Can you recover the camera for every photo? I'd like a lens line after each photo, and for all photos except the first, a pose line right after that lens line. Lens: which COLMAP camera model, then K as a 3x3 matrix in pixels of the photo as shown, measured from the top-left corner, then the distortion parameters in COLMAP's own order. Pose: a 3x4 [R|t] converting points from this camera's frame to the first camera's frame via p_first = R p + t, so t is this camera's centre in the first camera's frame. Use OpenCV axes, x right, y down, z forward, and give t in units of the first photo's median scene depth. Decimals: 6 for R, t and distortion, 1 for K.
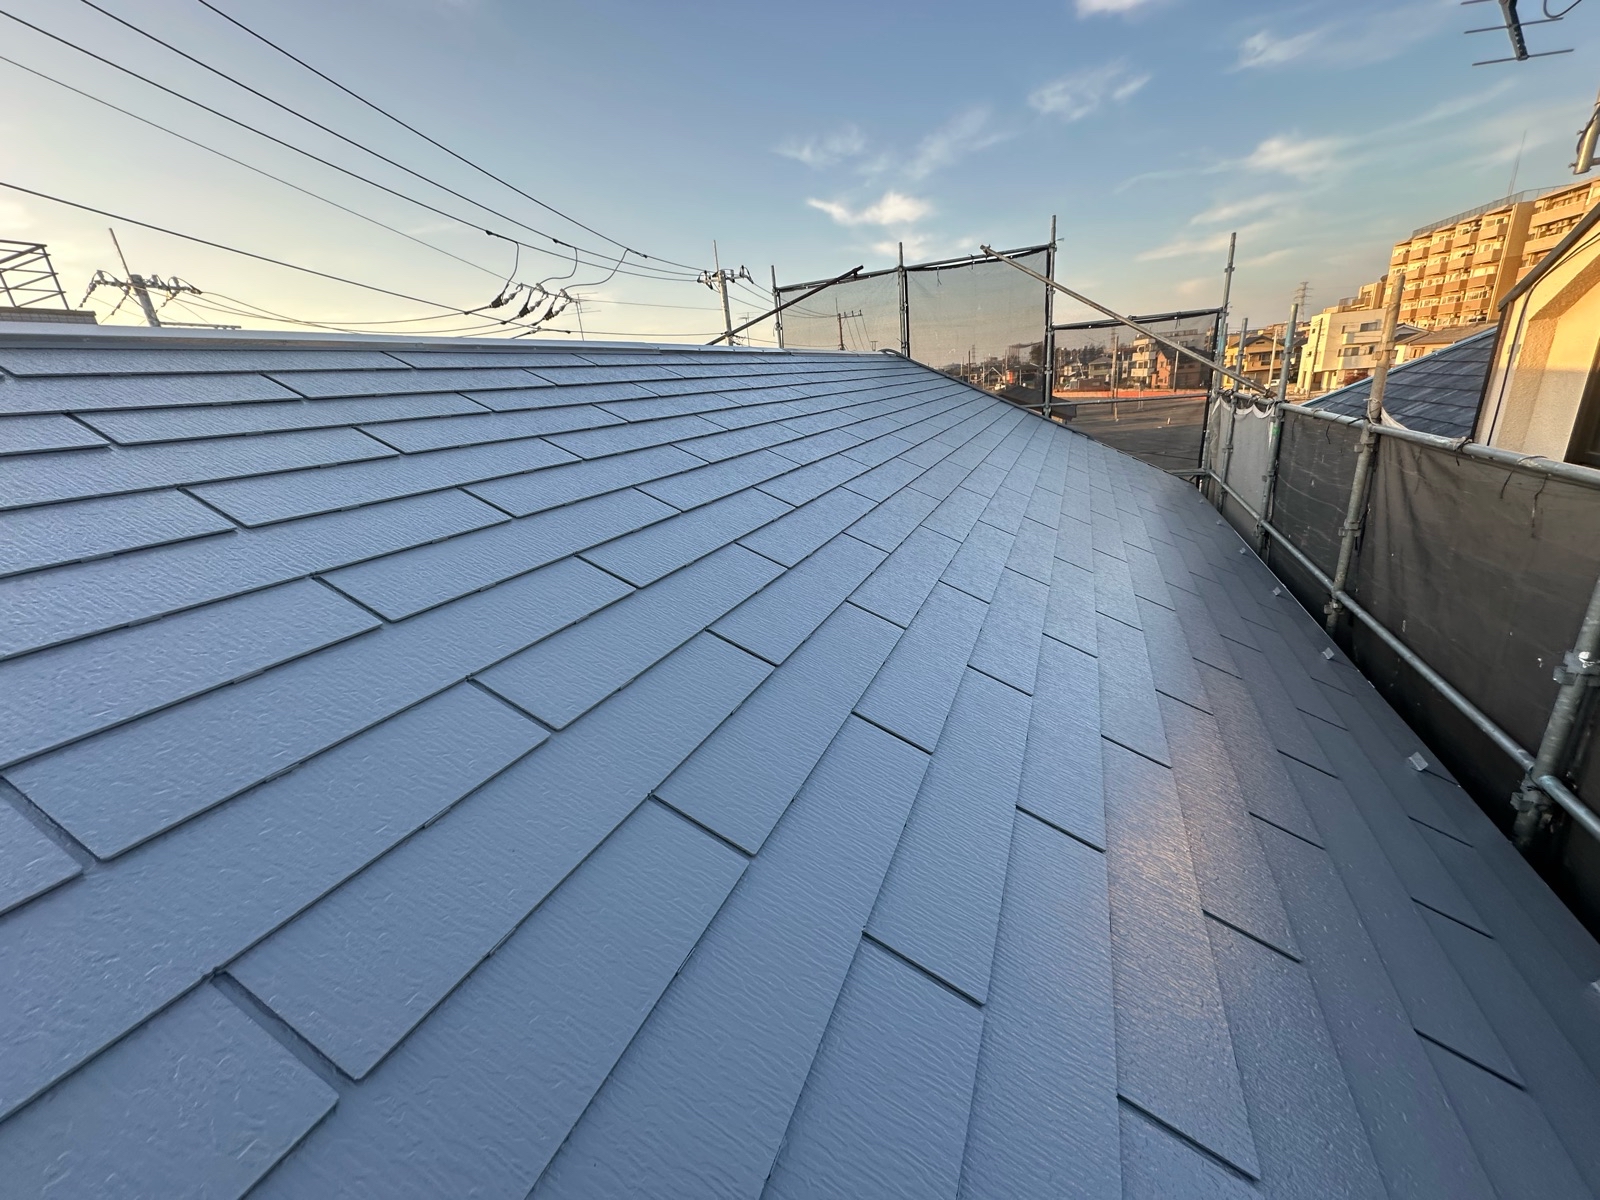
lens RADIAL K [[631.8, 0, 793.3], [0, 631.8, 585.6], [0, 0, 1]] dist [-0.003037, 0.000434]
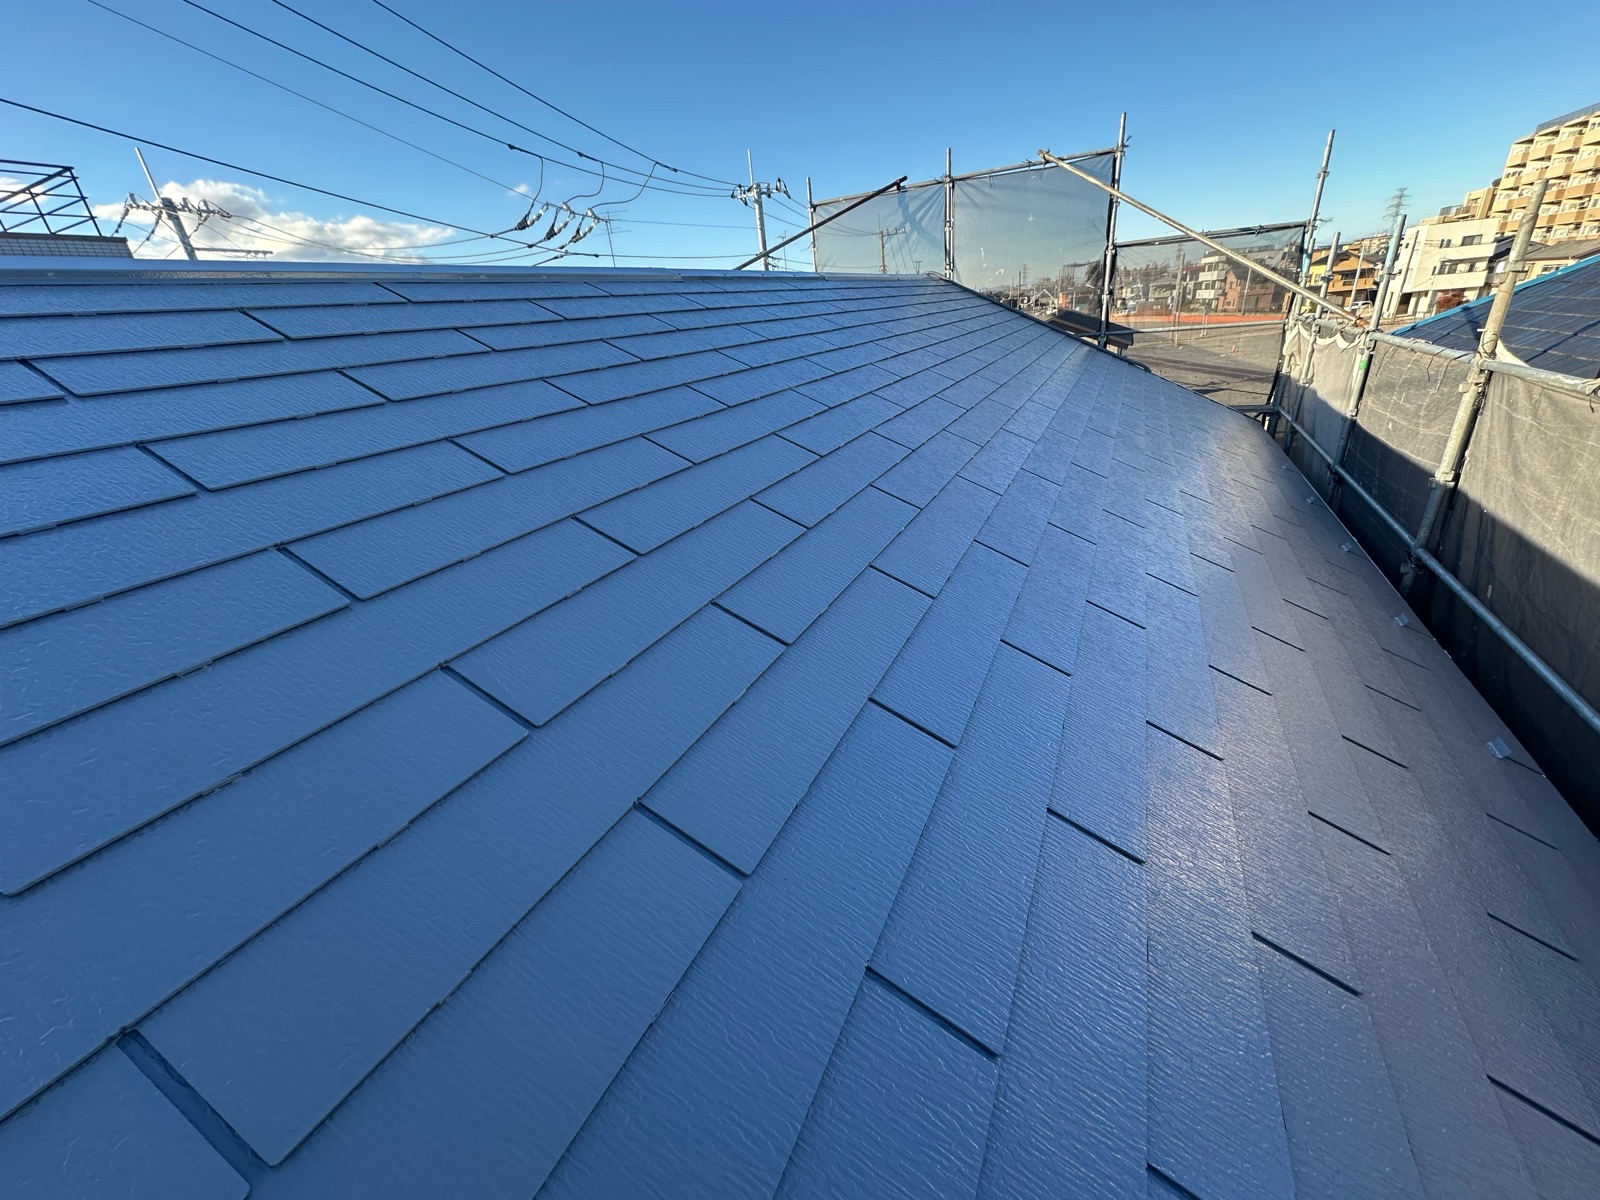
lens RADIAL K [[631.8, 0, 796.7], [0, 631.8, 590.7], [0, 0, 1]] dist [-0.003037, 0.000434]
pose [[0.998665, 0.016170, -0.049051, 0.008810], [-0.010684, 0.993863, 0.110097, -0.015165], [0.050530, -0.109426, 0.992710, 0.031066]]
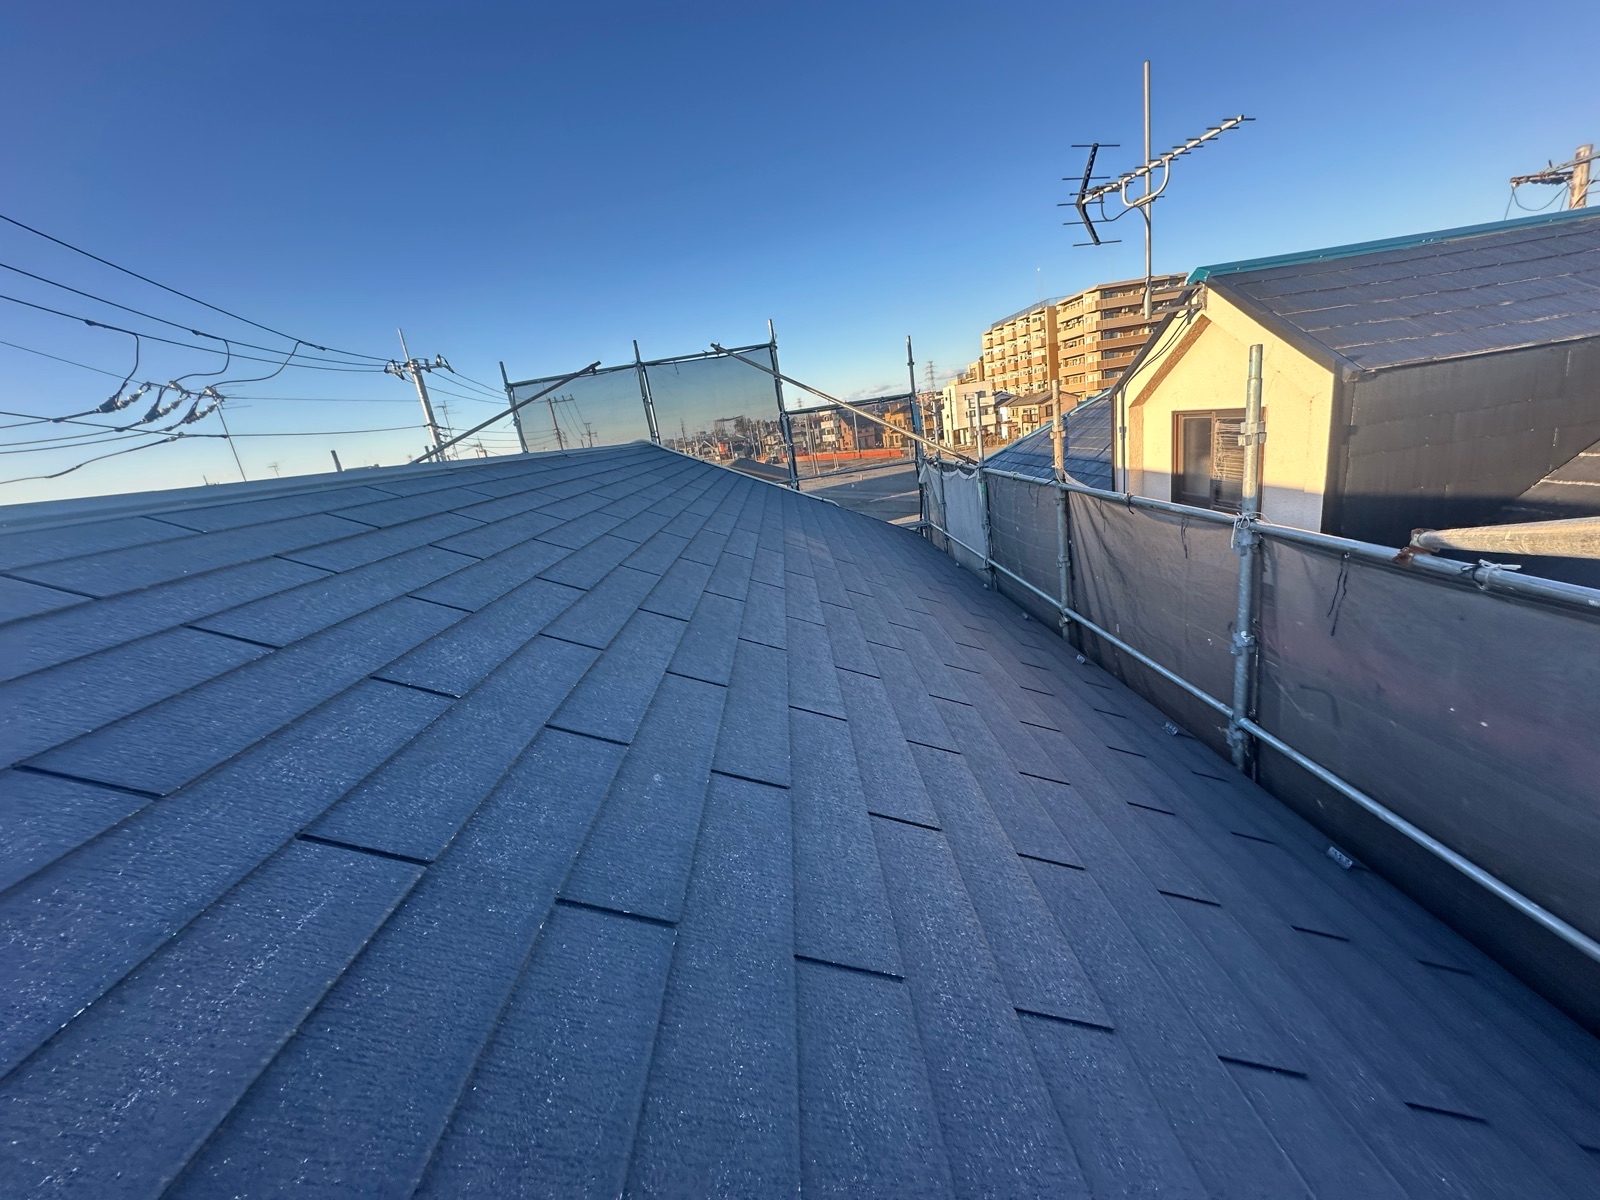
lens RADIAL K [[631.8, 0, 790.1], [0, 631.8, 585.4], [0, 0, 1]] dist [-0.003037, 0.000434]
pose [[0.911717, -0.146526, 0.383800, -0.102264], [0.189082, 0.979064, -0.075380, -0.032786], [-0.364720, 0.141295, 0.920334, -0.000572]]
